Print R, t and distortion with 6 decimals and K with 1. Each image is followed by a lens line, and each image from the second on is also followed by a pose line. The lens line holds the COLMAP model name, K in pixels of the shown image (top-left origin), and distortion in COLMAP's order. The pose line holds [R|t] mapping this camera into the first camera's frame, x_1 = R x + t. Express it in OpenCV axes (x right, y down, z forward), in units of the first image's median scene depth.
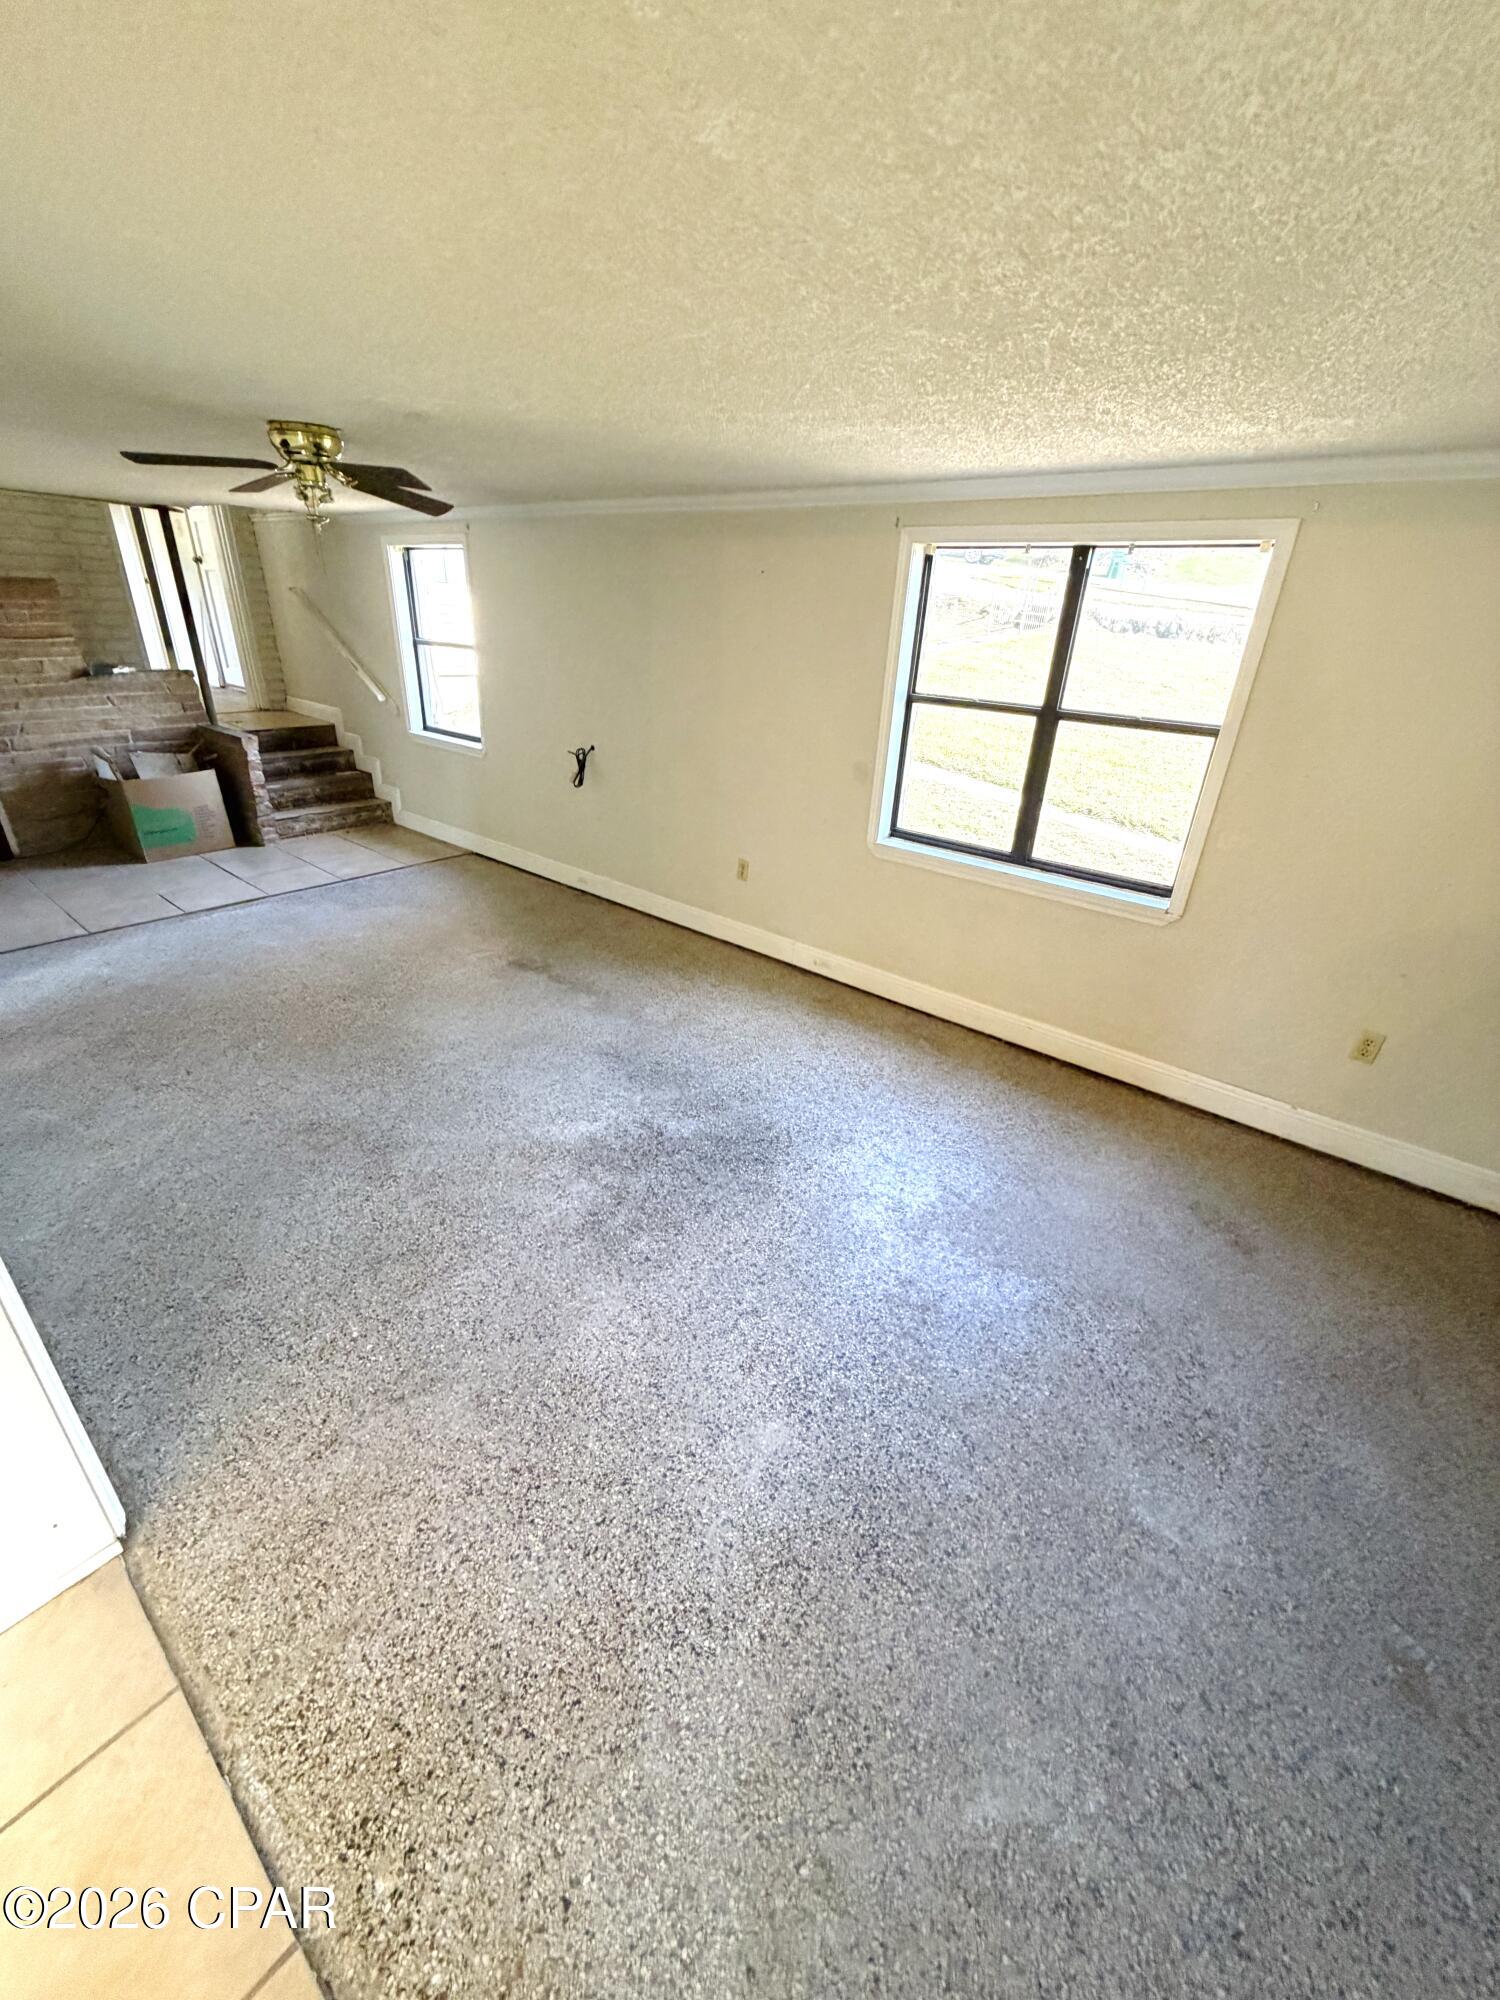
lens RADIAL K [[797.8, 0, 745.3], [0, 797.8, 999.7], [0, 0, 1]] dist [0.001058, 0.000029]
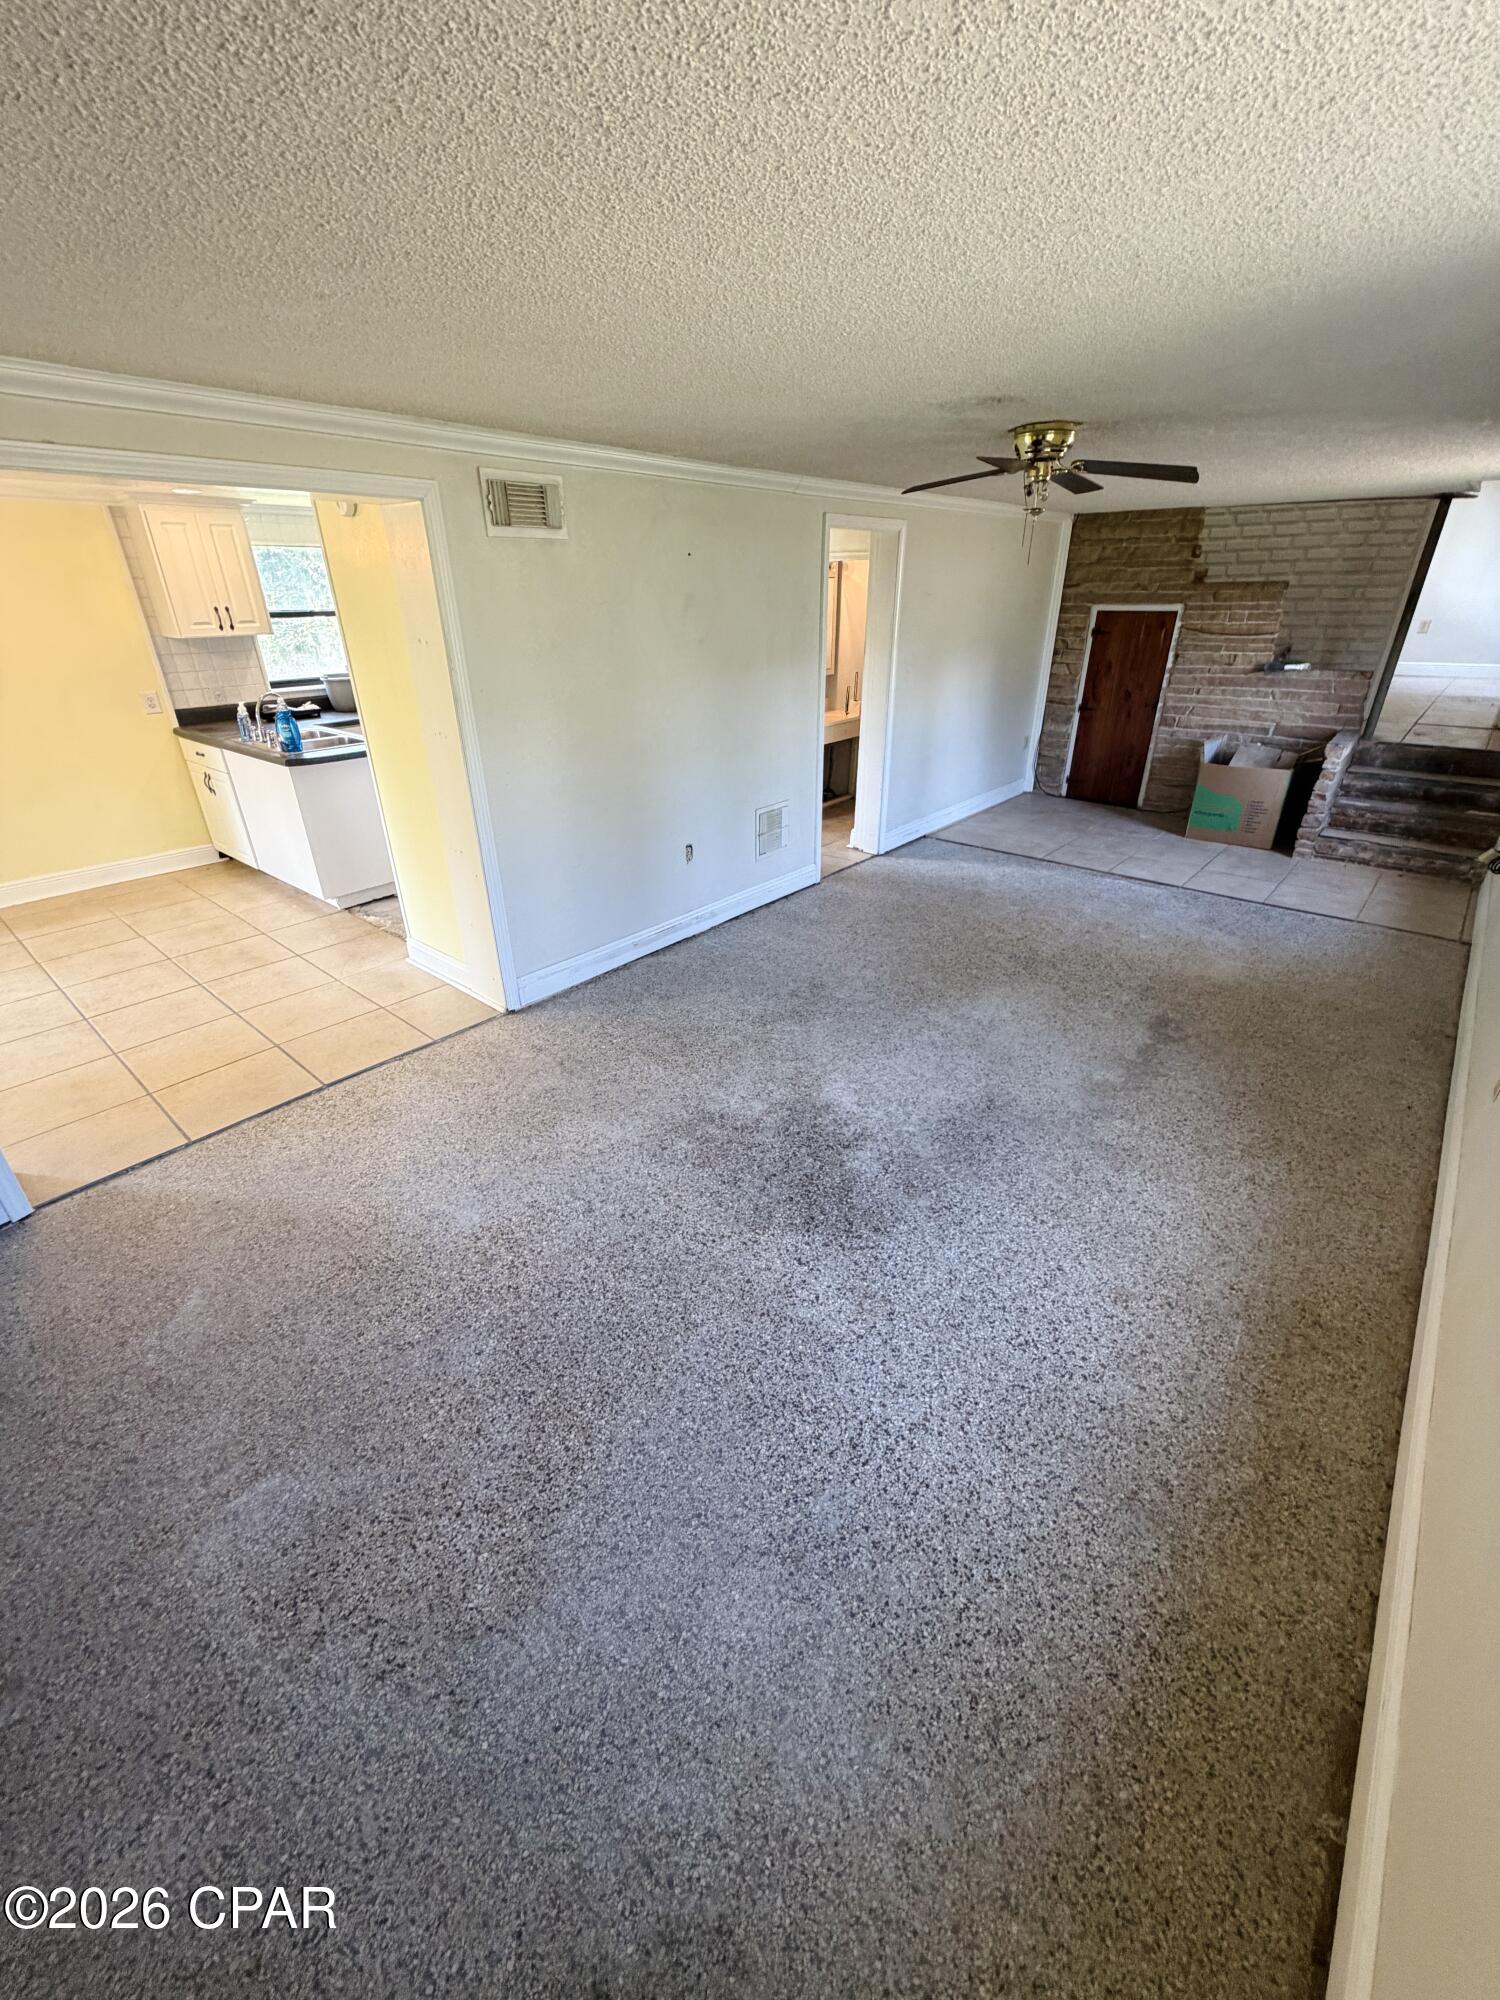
lens RADIAL K [[797.8, 0, 747.7], [0, 797.8, 996.0], [0, 0, 1]] dist [0.001058, 0.000029]
pose [[-0.030285, 0.415234, -0.909210, 0.456915], [-0.433248, 0.814284, 0.386312, -0.194420], [0.900766, 0.405613, 0.155239, 0.459948]]
